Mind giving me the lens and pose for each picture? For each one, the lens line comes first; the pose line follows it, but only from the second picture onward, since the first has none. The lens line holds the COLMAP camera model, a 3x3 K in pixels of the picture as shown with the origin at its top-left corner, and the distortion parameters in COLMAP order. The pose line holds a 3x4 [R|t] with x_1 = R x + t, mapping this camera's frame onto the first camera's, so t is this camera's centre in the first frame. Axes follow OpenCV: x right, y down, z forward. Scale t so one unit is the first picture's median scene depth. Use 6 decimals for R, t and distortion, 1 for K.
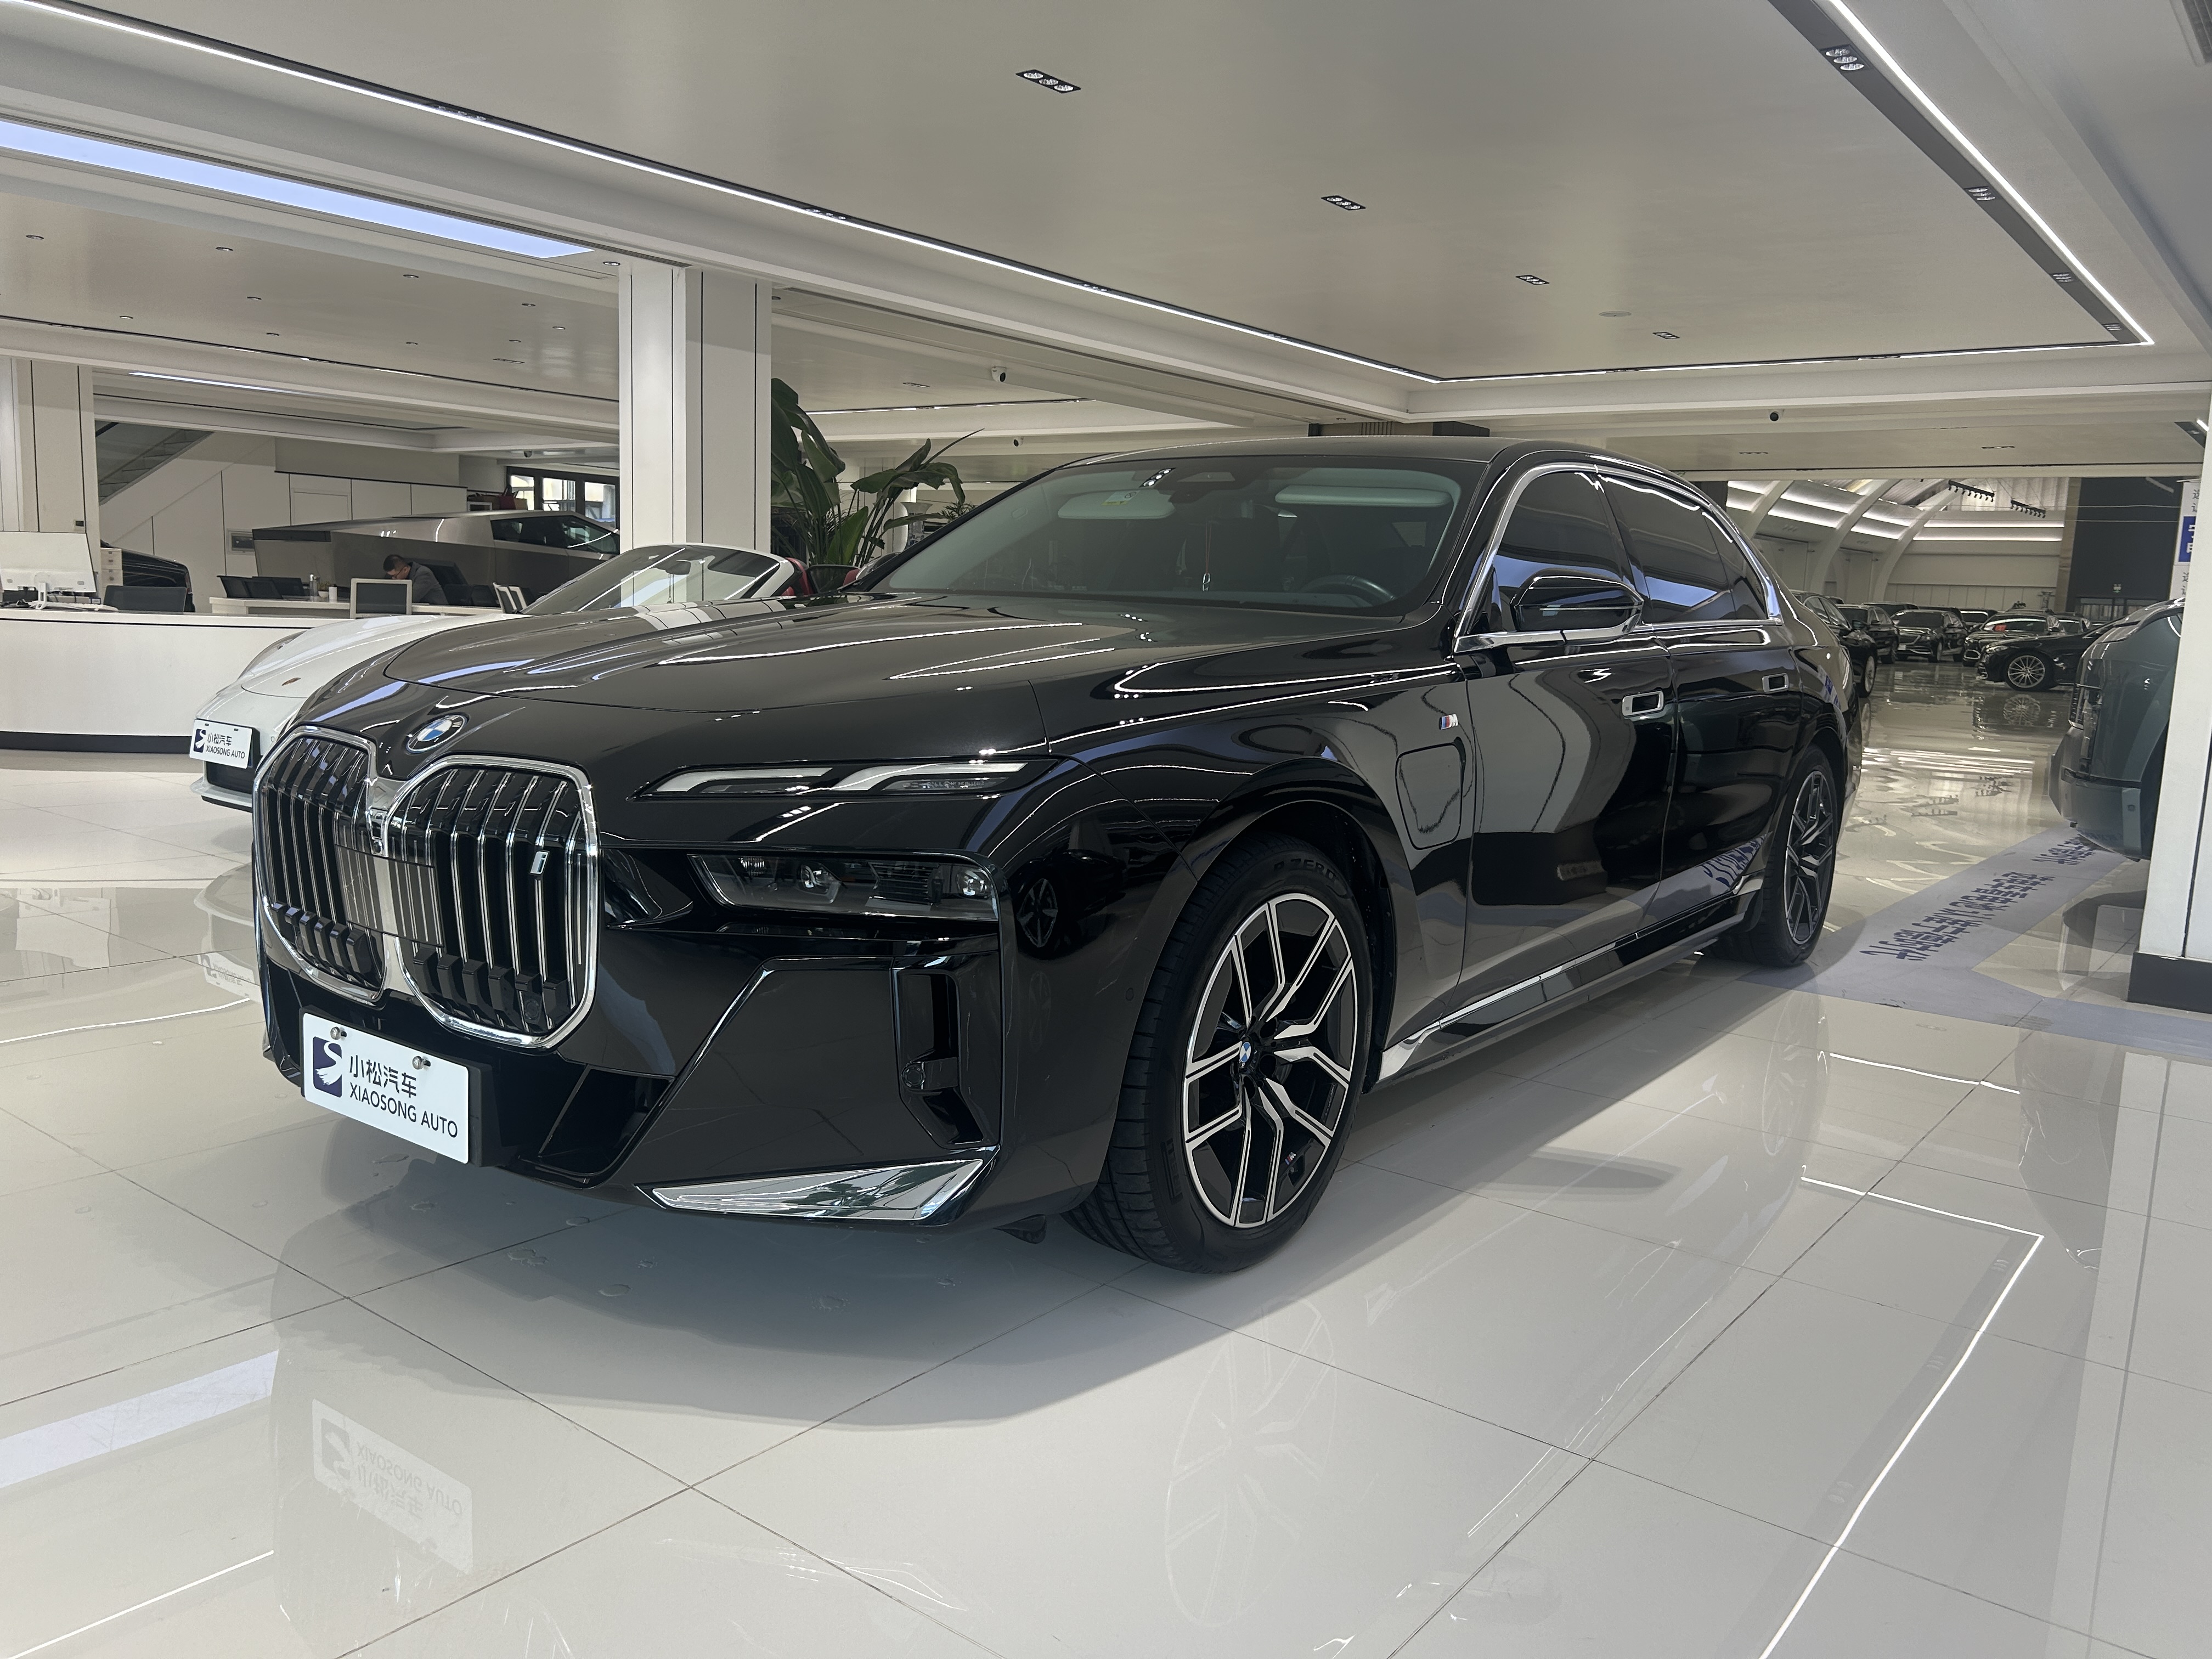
lens RADIAL K [[1650.7, 0, 1156.3], [0, 1650.7, 841.2], [0, 0, 1]] dist [0.017919, -0.003790]
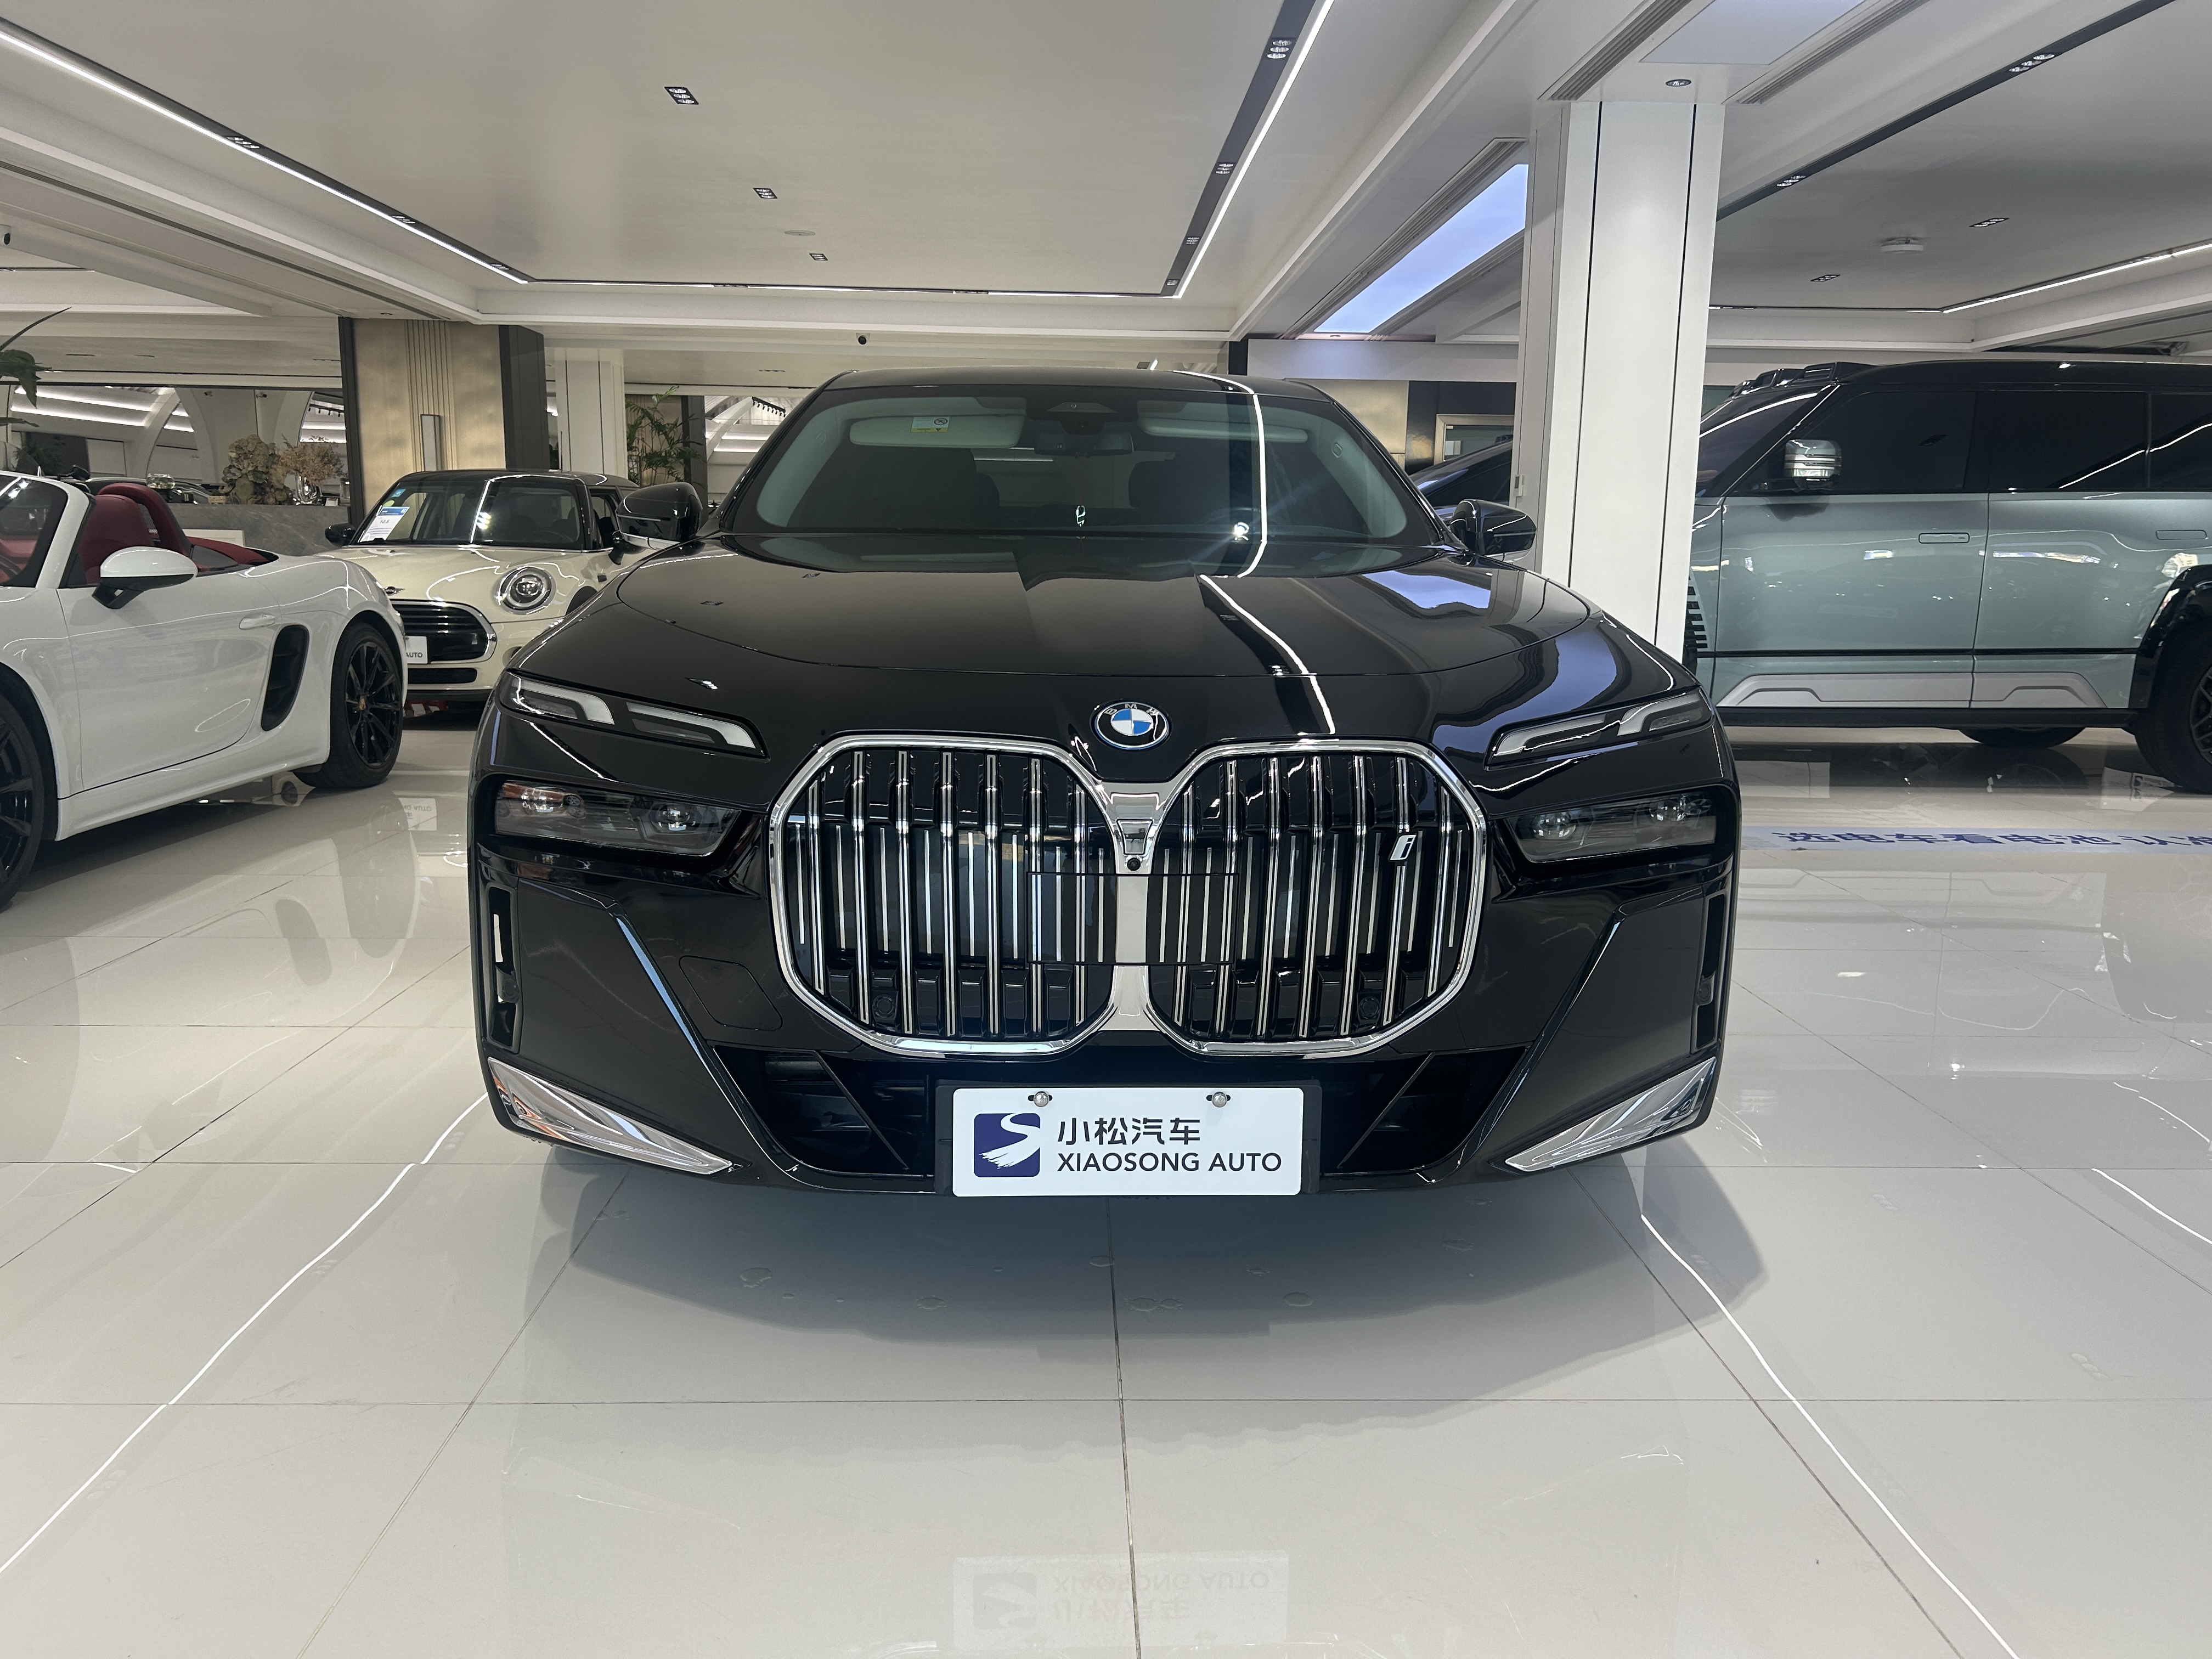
lens RADIAL K [[1651.9, 0, 1106.0], [0, 1651.9, 829.5], [0, 0, 1]] dist [0.072106, -0.098175]
pose [[0.775516, -0.133764, 0.616995, -0.983535], [0.105531, 0.991012, 0.082206, -0.083265], [-0.622446, 0.001360, 0.782662, 0.343724]]
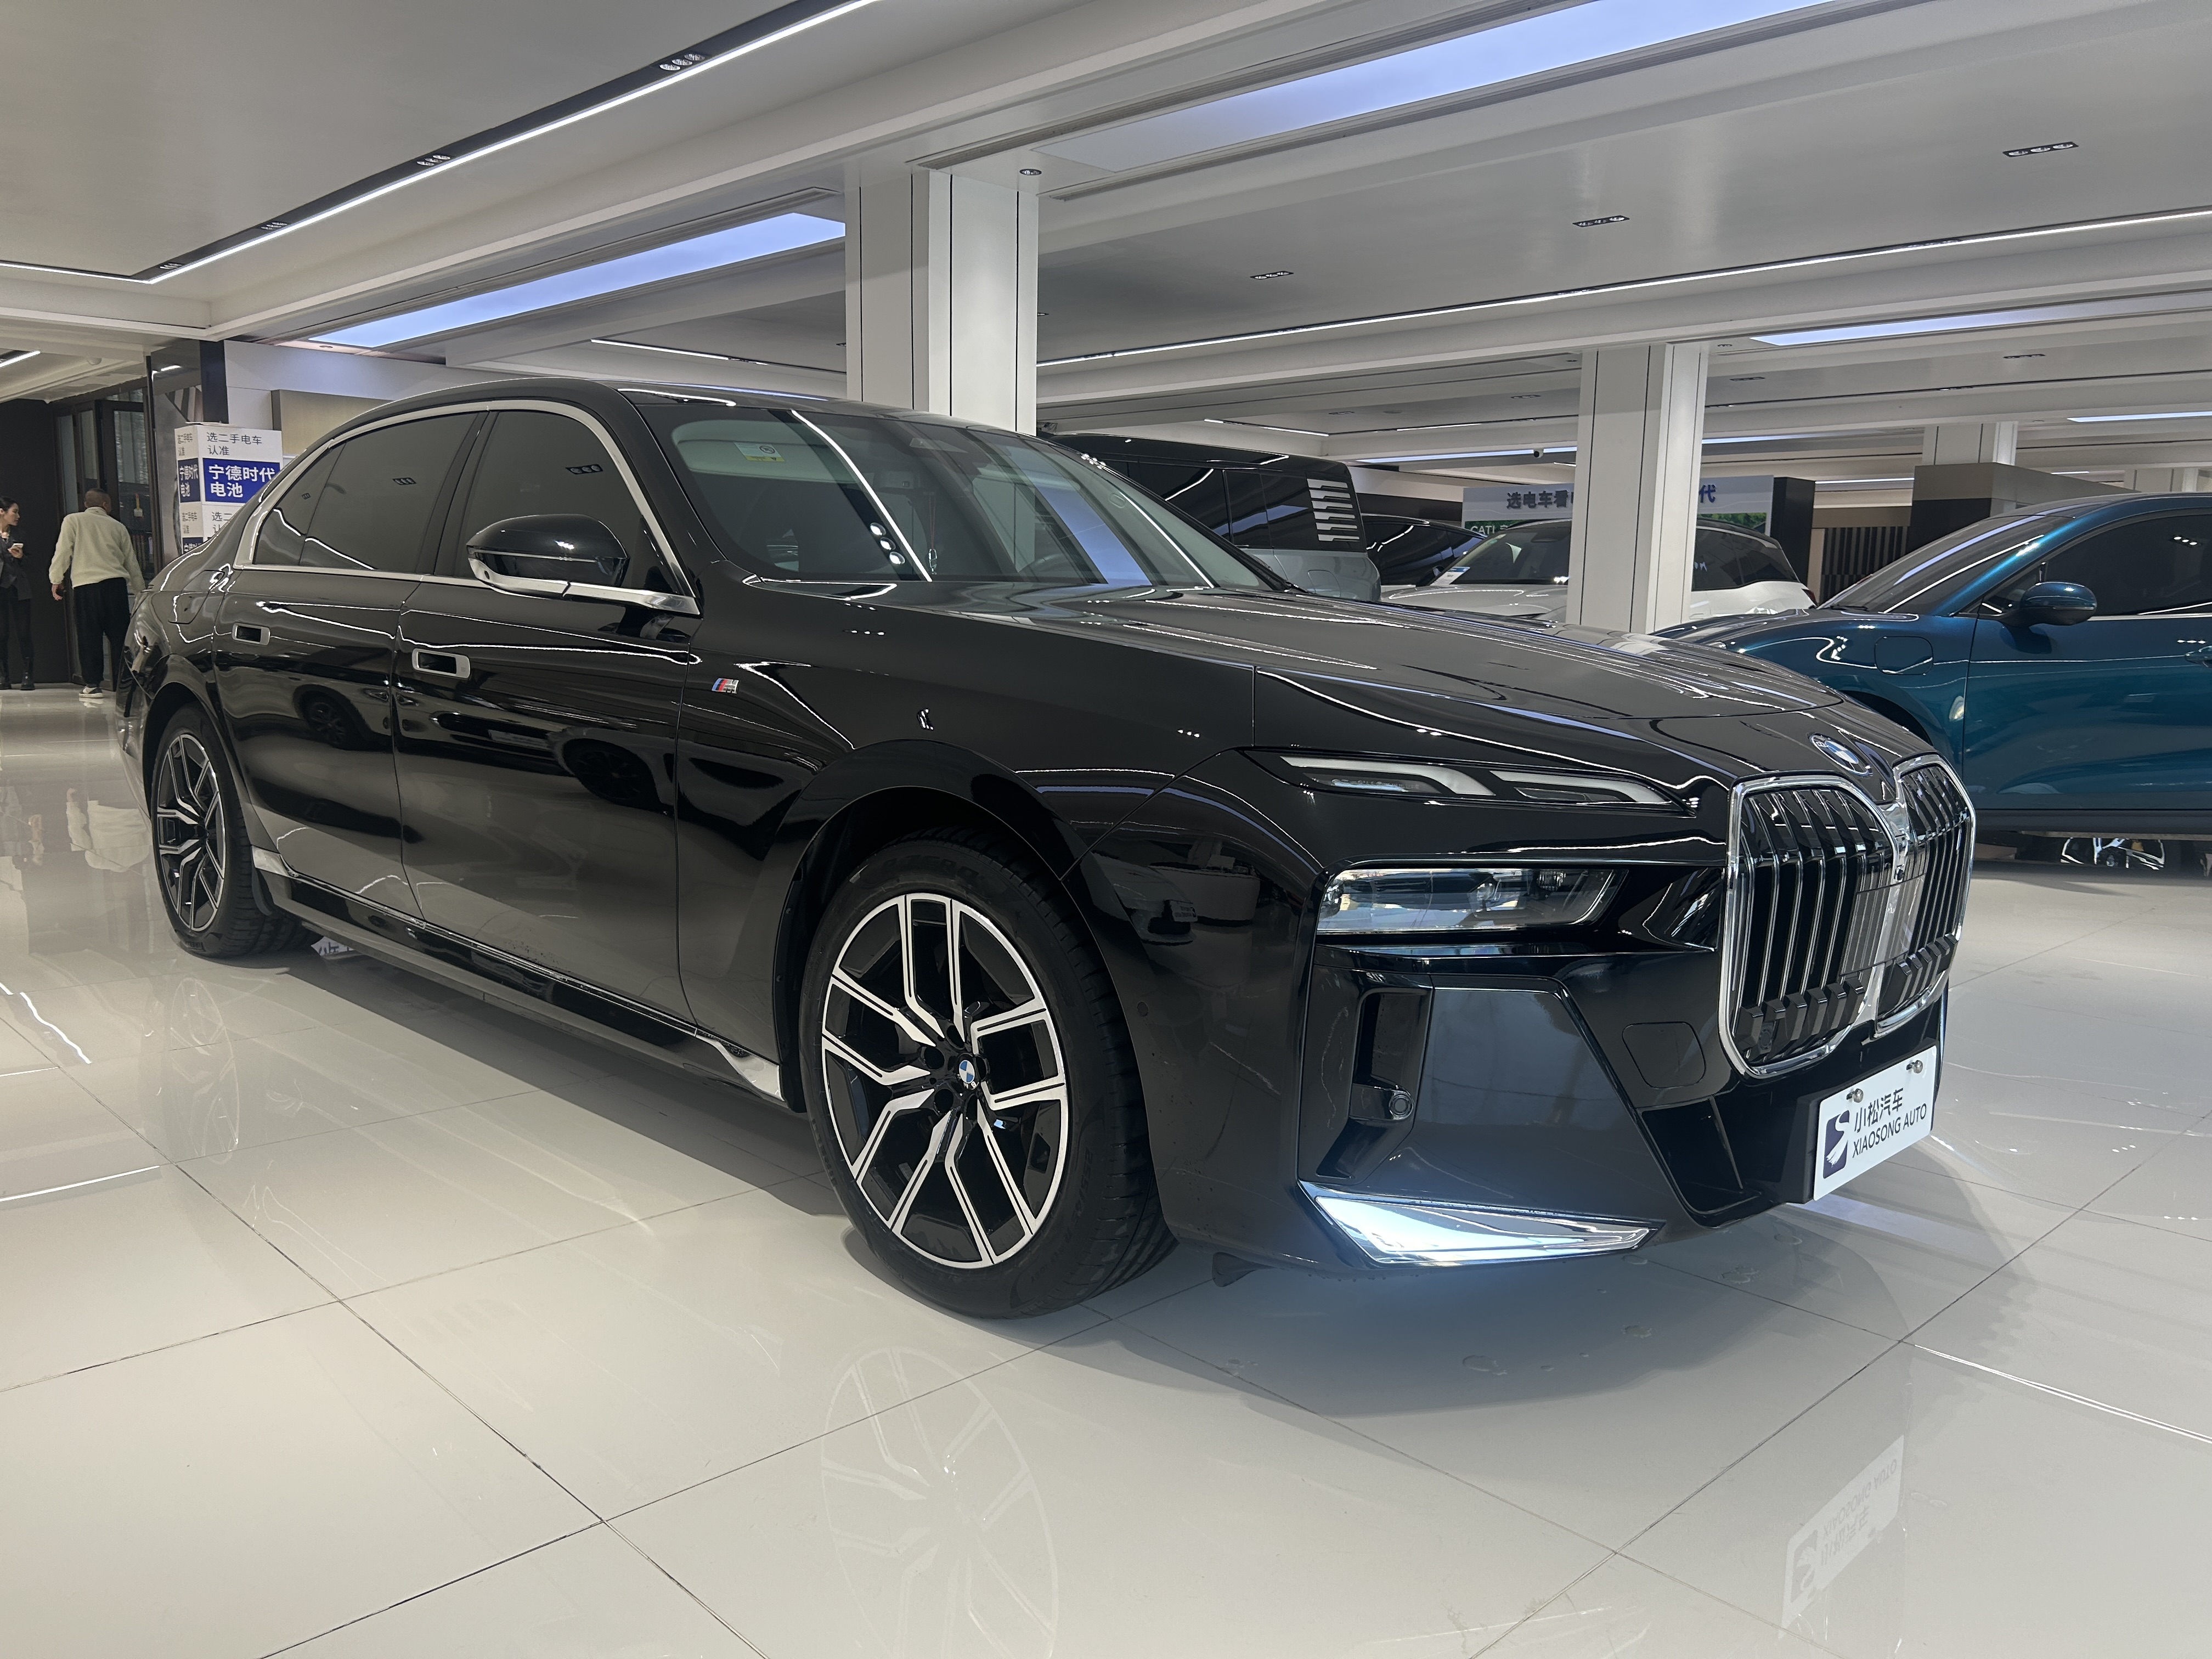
lens RADIAL K [[1651.9, 0, 1106.0], [0, 1651.9, 829.5], [0, 0, 1]] dist [0.072106, -0.098175]
pose [[0.150753, -0.169546, 0.973924, -1.471125], [0.128977, 0.980135, 0.150664, -0.227750], [-0.980122, 0.102900, 0.169626, 1.267192]]
